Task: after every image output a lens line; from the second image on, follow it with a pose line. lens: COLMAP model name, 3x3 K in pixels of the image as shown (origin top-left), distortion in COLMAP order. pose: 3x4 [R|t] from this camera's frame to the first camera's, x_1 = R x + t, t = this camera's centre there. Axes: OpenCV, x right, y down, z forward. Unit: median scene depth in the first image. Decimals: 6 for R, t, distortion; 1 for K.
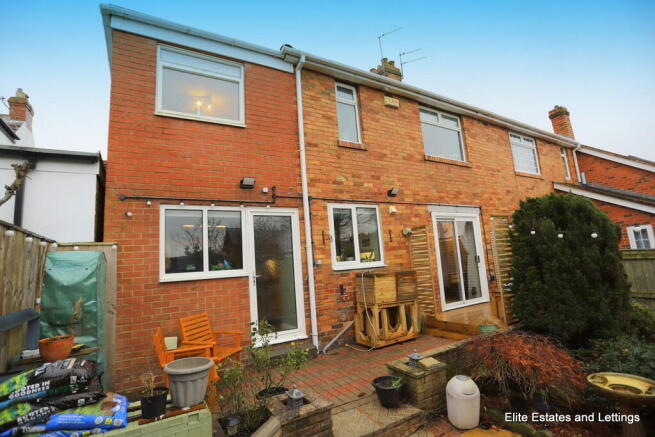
lens RADIAL K [[315.1, 0, 323.3], [0, 315.1, 213.3], [0, 0, 1]] dist [-0.060593, 0.021115]
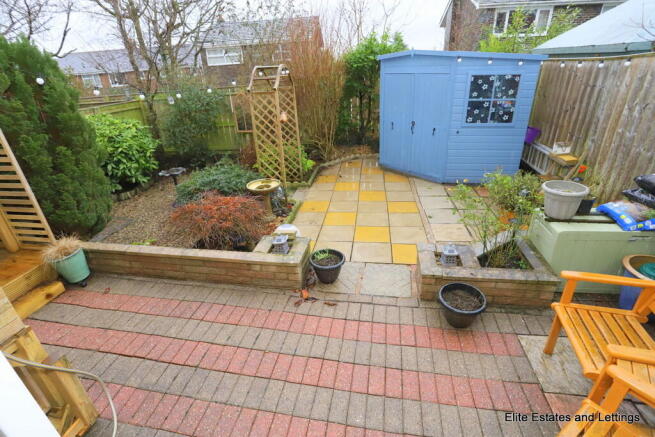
lens RADIAL K [[315.1, 0, 326.0], [0, 315.1, 217.1], [0, 0, 1]] dist [-0.060593, 0.021115]
pose [[-0.755498, -0.185255, 0.628414, -0.238674], [-0.000990, 0.959510, 0.281671, 0.139577], [-0.655151, 0.212180, -0.725091, 1.199249]]
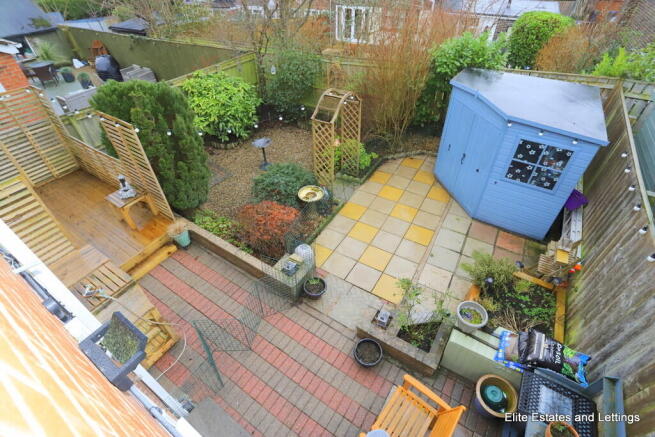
lens RADIAL K [[315.1, 0, 326.3], [0, 315.1, 215.1], [0, 0, 1]] dist [-0.060593, 0.021115]
pose [[-0.447004, -0.531232, 0.719708, -0.466801], [-0.090550, 0.827303, 0.554410, -0.345086], [-0.889937, 0.182654, -0.417910, 1.089823]]
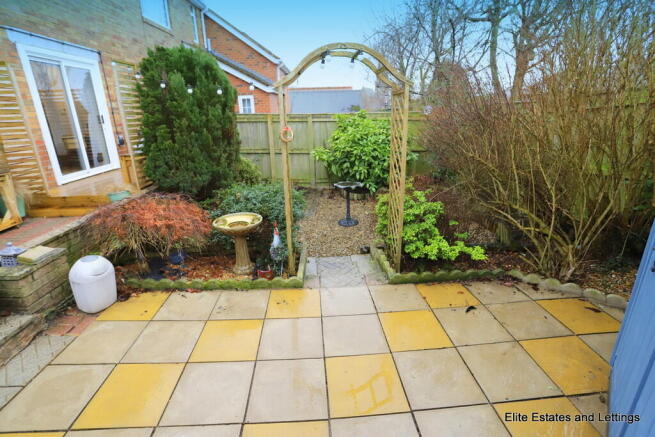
lens RADIAL K [[315.1, 0, 328.9], [0, 315.1, 216.8], [0, 0, 1]] dist [-0.060593, 0.021115]
pose [[0.482278, -0.230413, 0.845173, 0.067022], [-0.147572, 0.929633, 0.337647, 0.042253], [-0.863499, -0.287564, 0.414339, 0.097066]]
